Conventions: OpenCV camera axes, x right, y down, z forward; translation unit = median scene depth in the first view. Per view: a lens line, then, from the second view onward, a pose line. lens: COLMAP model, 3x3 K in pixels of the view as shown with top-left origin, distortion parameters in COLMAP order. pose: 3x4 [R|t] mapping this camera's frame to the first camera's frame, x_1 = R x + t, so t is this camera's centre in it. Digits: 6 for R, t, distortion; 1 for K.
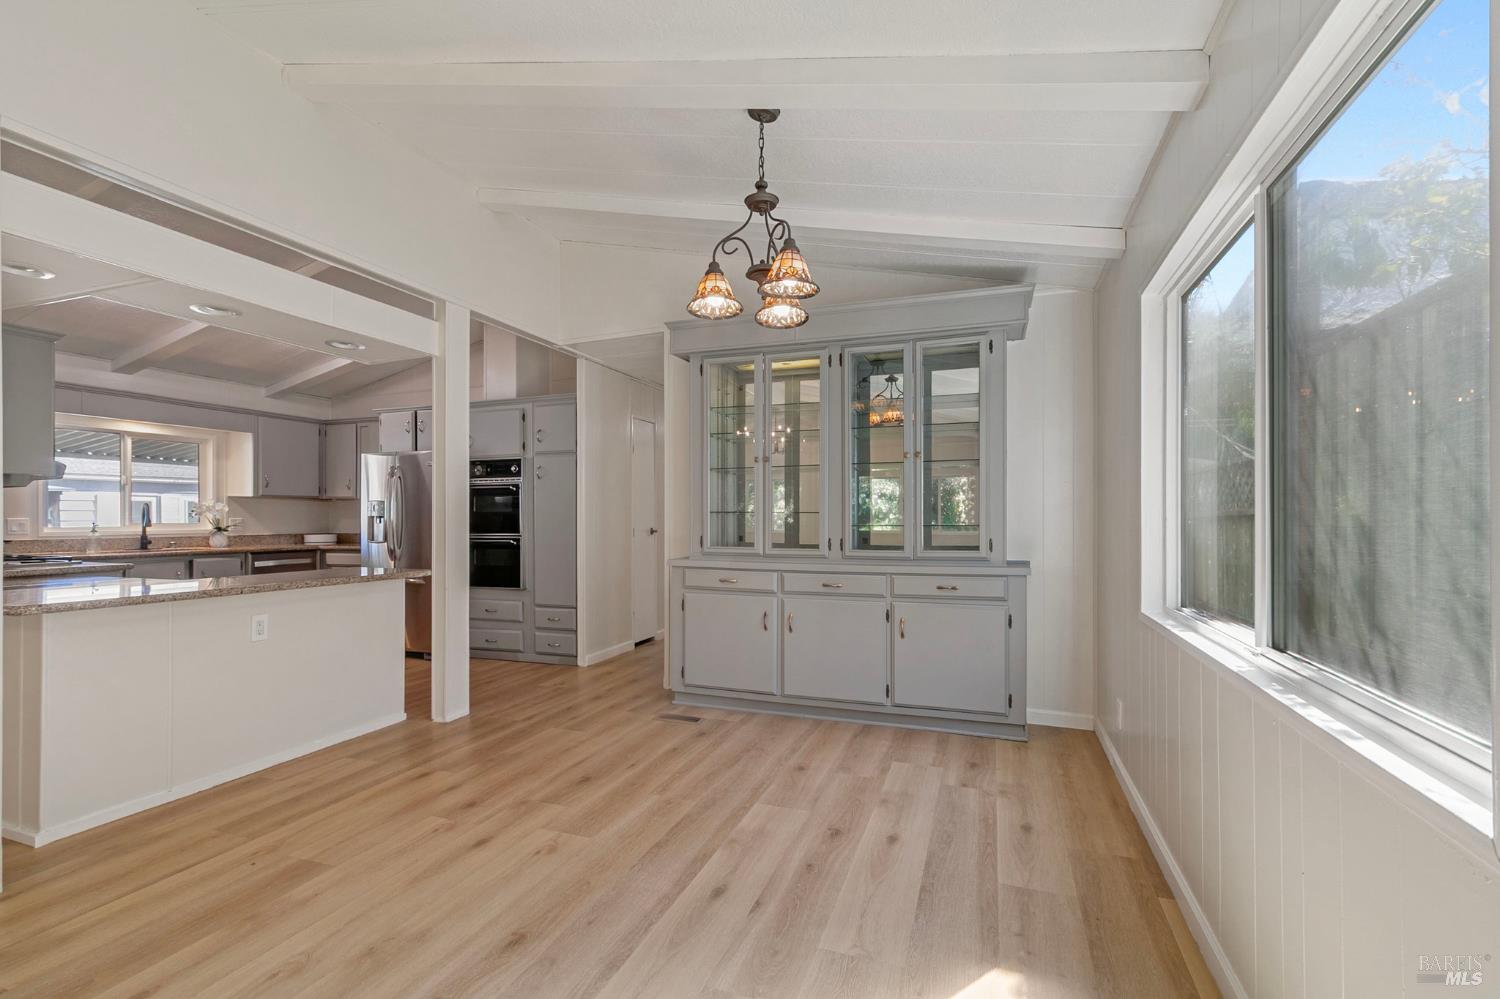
lens RADIAL K [[687.7, 0, 743.2], [0, 687.7, 513.8], [0, 0, 1]] dist [-0.000600, -0.000158]
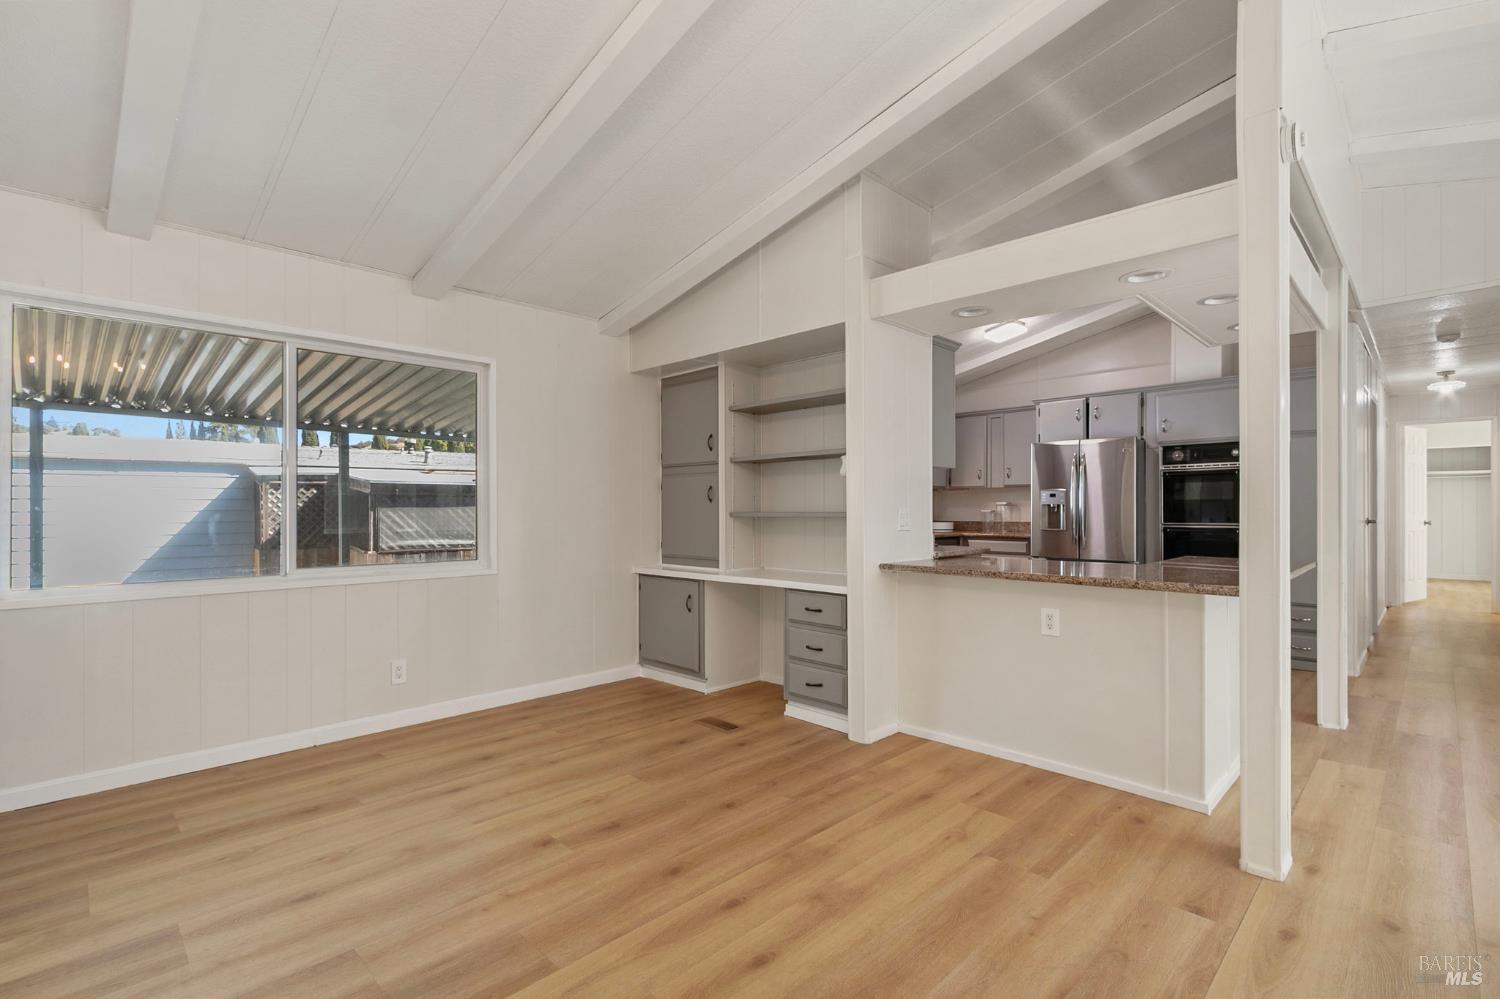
lens RADIAL K [[687.3, 0, 731.1], [0, 687.3, 508.9], [0, 0, 1]] dist [-0.002953, -0.000755]
pose [[0.899619, -0.000458, -0.436675, -0.546883], [0.003493, 0.999975, 0.006148, 0.002065], [0.436661, -0.007056, 0.899598, -0.121369]]
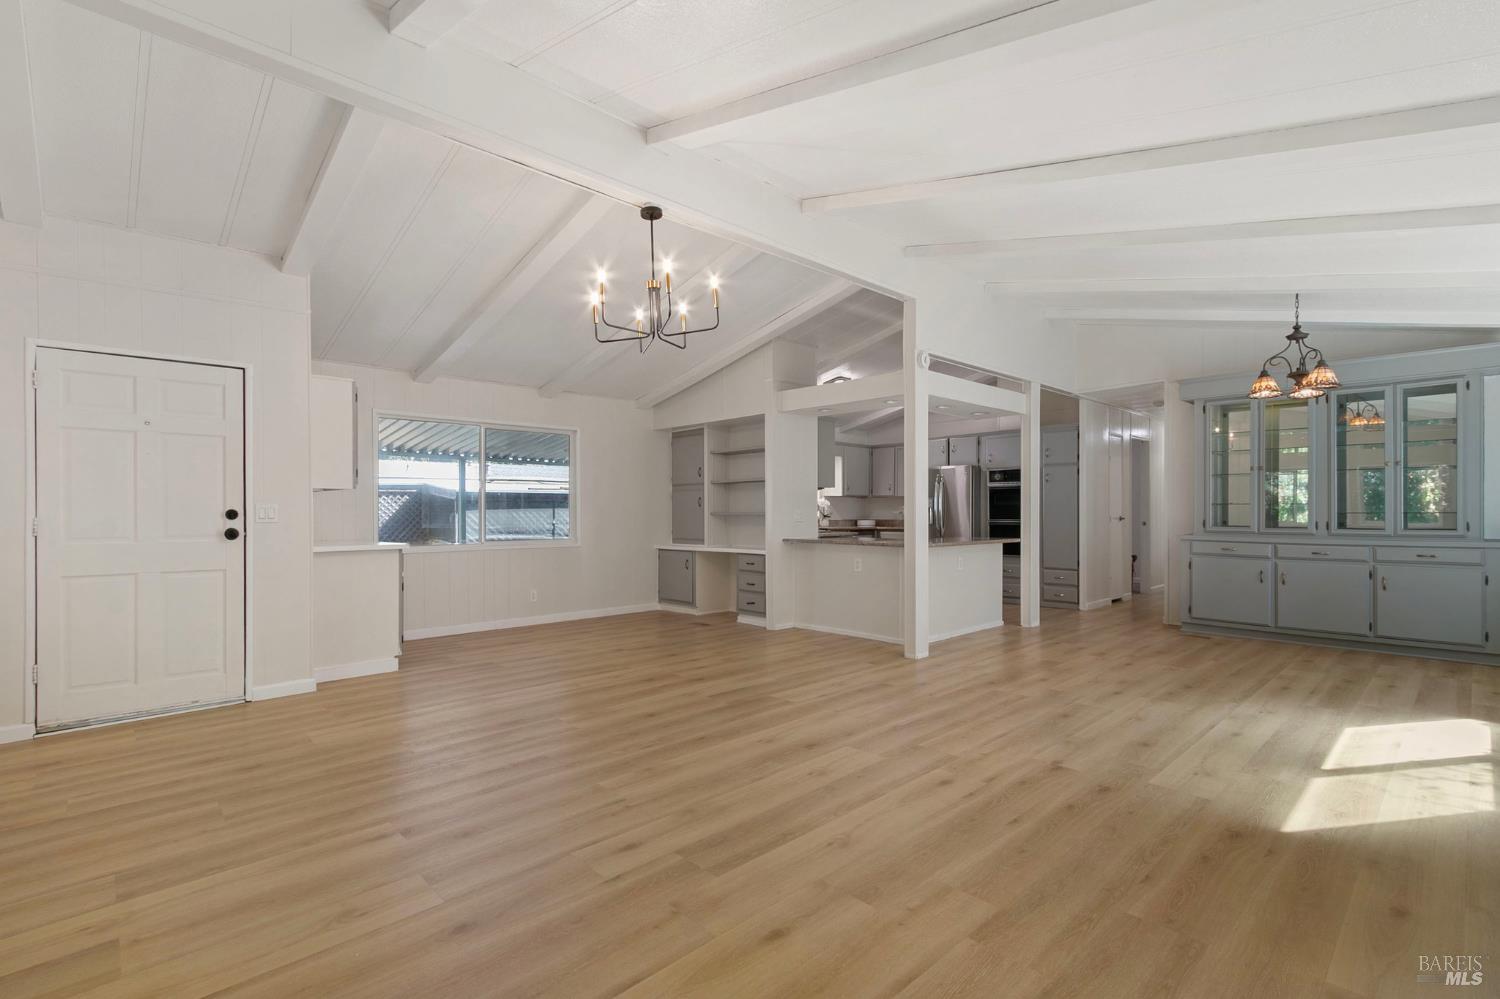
lens RADIAL K [[687.3, 0, 731.1], [0, 687.3, 508.9], [0, 0, 1]] dist [-0.002953, -0.000755]
pose [[0.886684, -0.002175, -0.462370, -0.216749], [0.003584, 0.999991, 0.002169, 0.000909], [0.462362, -0.003580, 0.886684, -0.617514]]
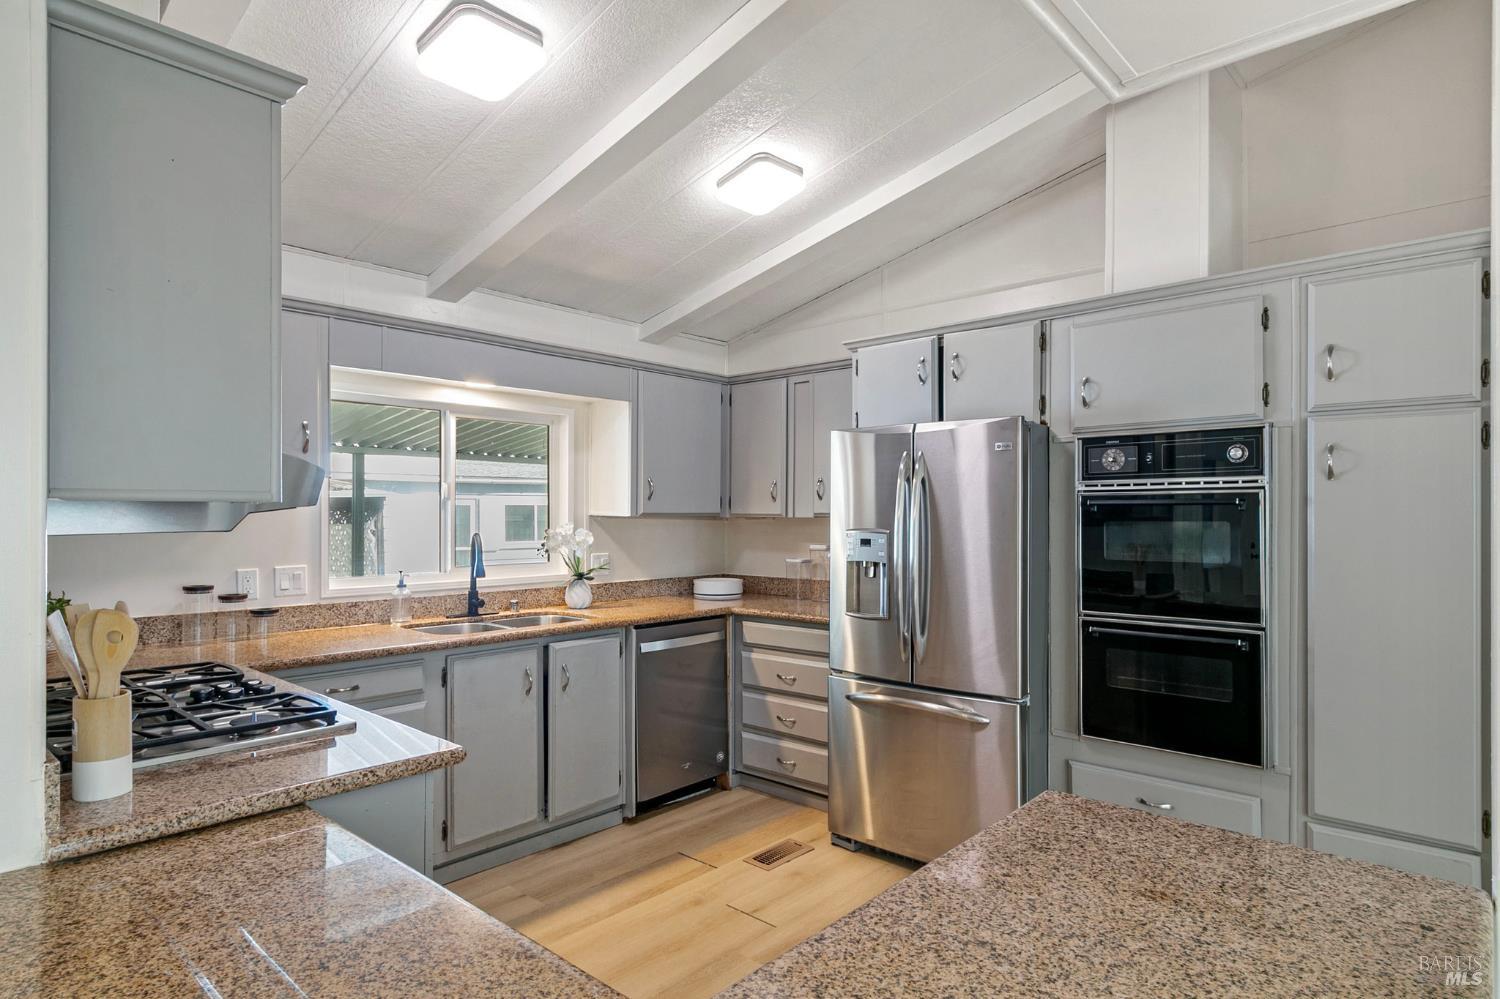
lens RADIAL K [[826.3, 0, 741.9], [0, 826.3, 506.6], [0, 0, 1]] dist [-0.000768, -0.000395]
pose [[0.924820, -0.001381, -0.380402, -0.419185], [0.000128, 0.999994, -0.003319, -0.034455], [0.380404, 0.003020, 0.924815, 0.467620]]
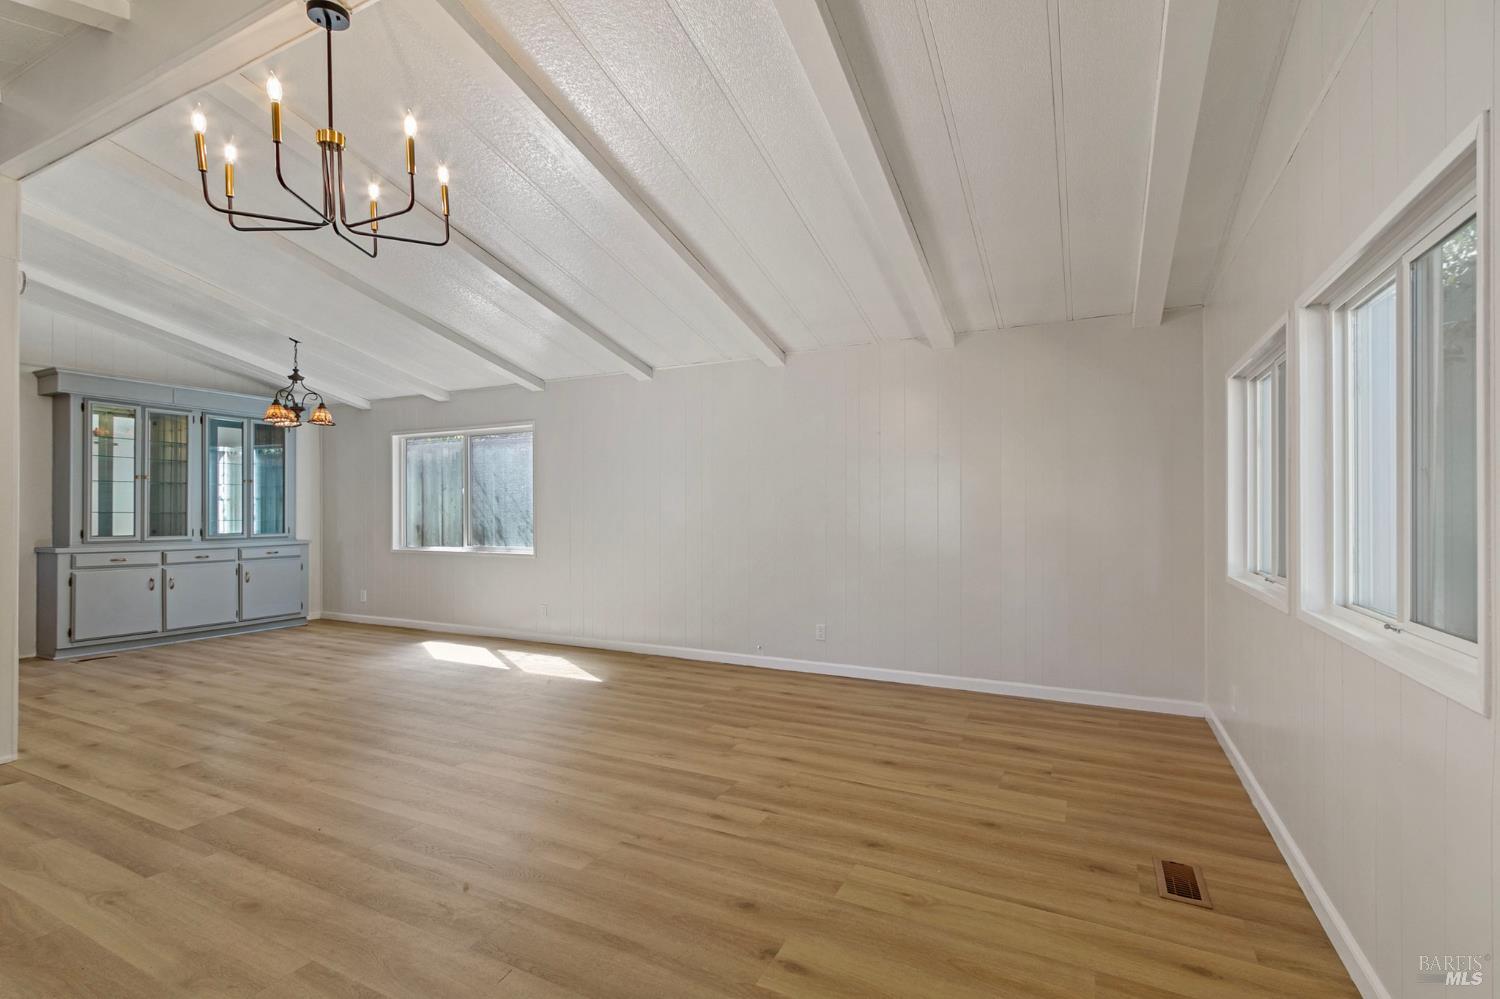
lens RADIAL K [[700.5, 0, 731.4], [0, 700.5, 515.4], [0, 0, 1]] dist [-0.001425, -0.000011]
pose [[0.134429, -0.003023, 0.990919, -0.957791], [-0.001686, 0.999993, 0.003279, -0.002490], [-0.990922, -0.002111, 0.134423, -0.344631]]
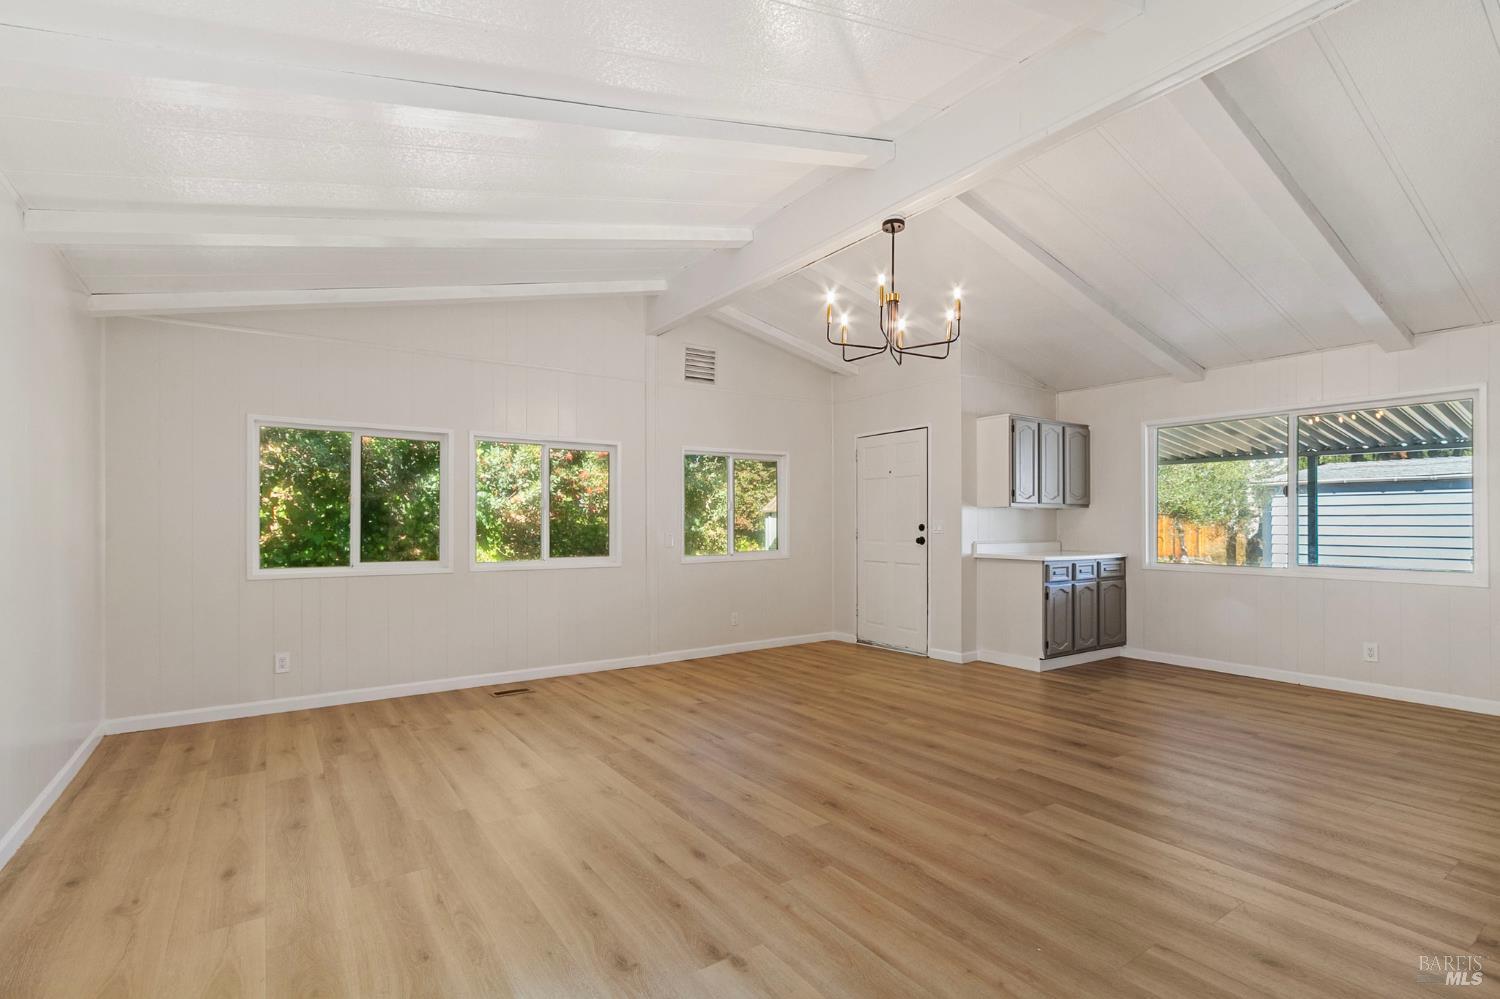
lens RADIAL K [[687.7, 0, 743.2], [0, 687.7, 513.8], [0, 0, 1]] dist [-0.000600, -0.000158]
pose [[-0.579057, -0.007542, -0.815252, 0.032018], [0.004539, 0.999912, -0.012474, -0.003274], [0.815274, -0.010924, -0.578972, 0.202088]]
